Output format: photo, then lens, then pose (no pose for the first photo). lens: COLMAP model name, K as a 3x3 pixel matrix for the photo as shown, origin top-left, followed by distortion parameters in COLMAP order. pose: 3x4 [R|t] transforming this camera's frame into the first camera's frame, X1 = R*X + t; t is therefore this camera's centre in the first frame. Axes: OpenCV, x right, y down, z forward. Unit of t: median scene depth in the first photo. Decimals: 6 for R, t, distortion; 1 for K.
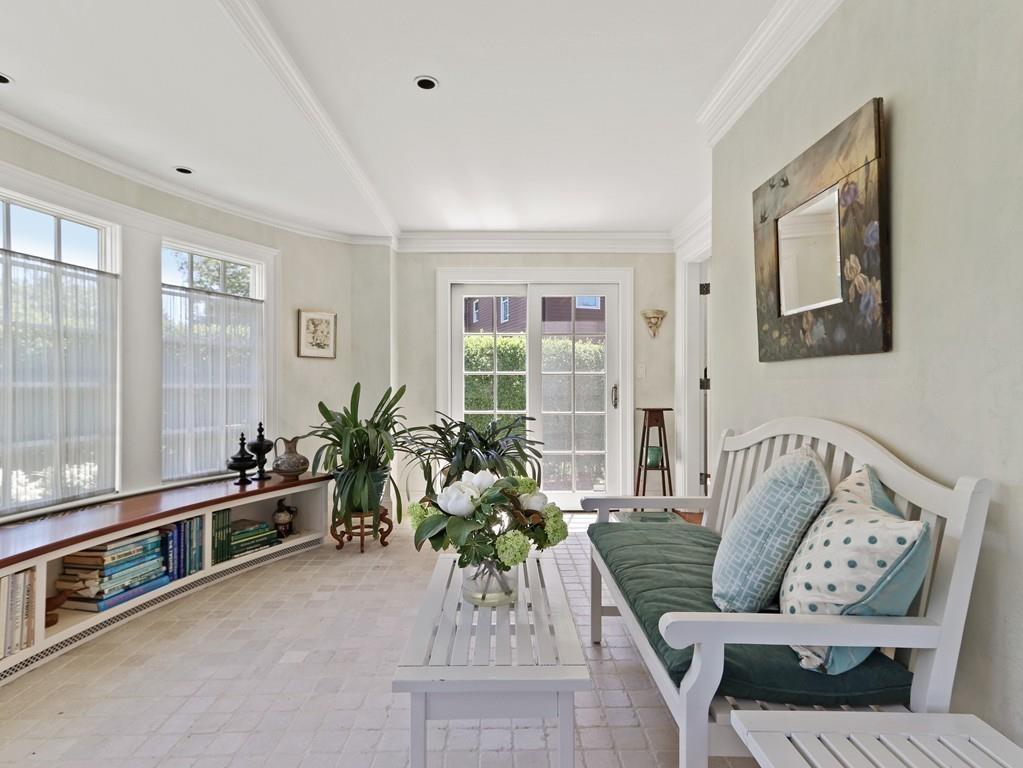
lens RADIAL K [[524.8, 0, 511.5], [0, 524.8, 384.0], [0, 0, 1]] dist [0.025552, -0.000349]
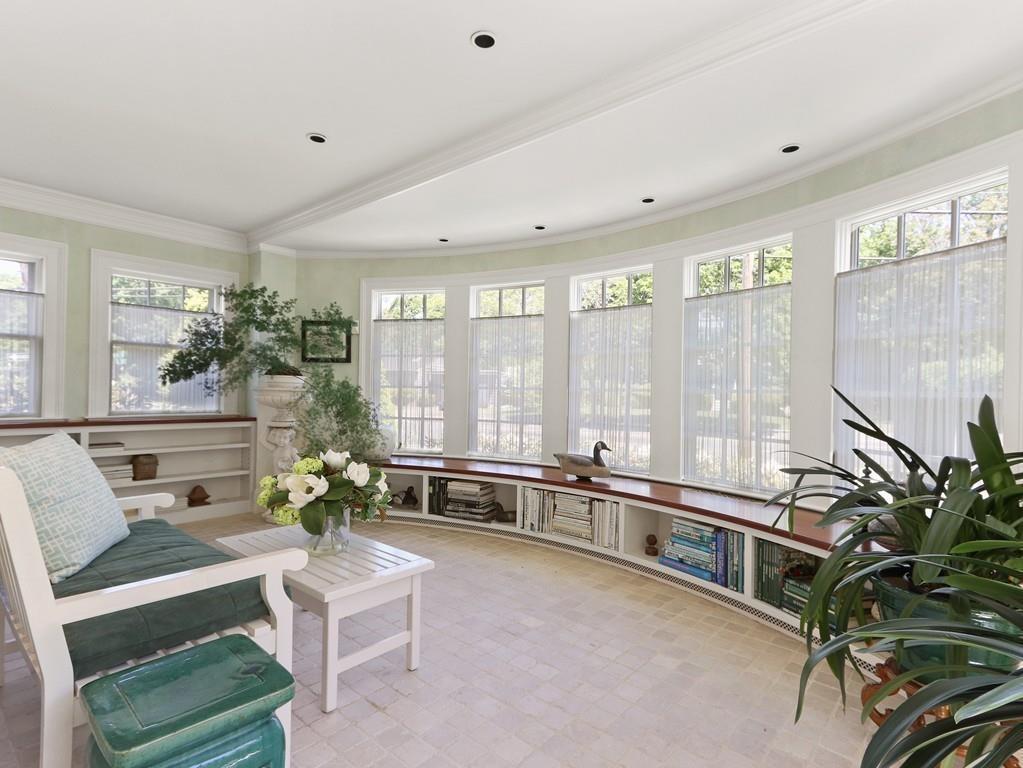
lens RADIAL K [[524.8, 0, 511.5], [0, 524.8, 384.0], [0, 0, 1]] dist [0.025552, -0.000349]
pose [[-0.676358, -0.020333, -0.736292, 0.392352], [-0.010727, 0.999785, -0.017756, 0.011329], [0.736495, -0.004111, -0.676431, 1.434323]]
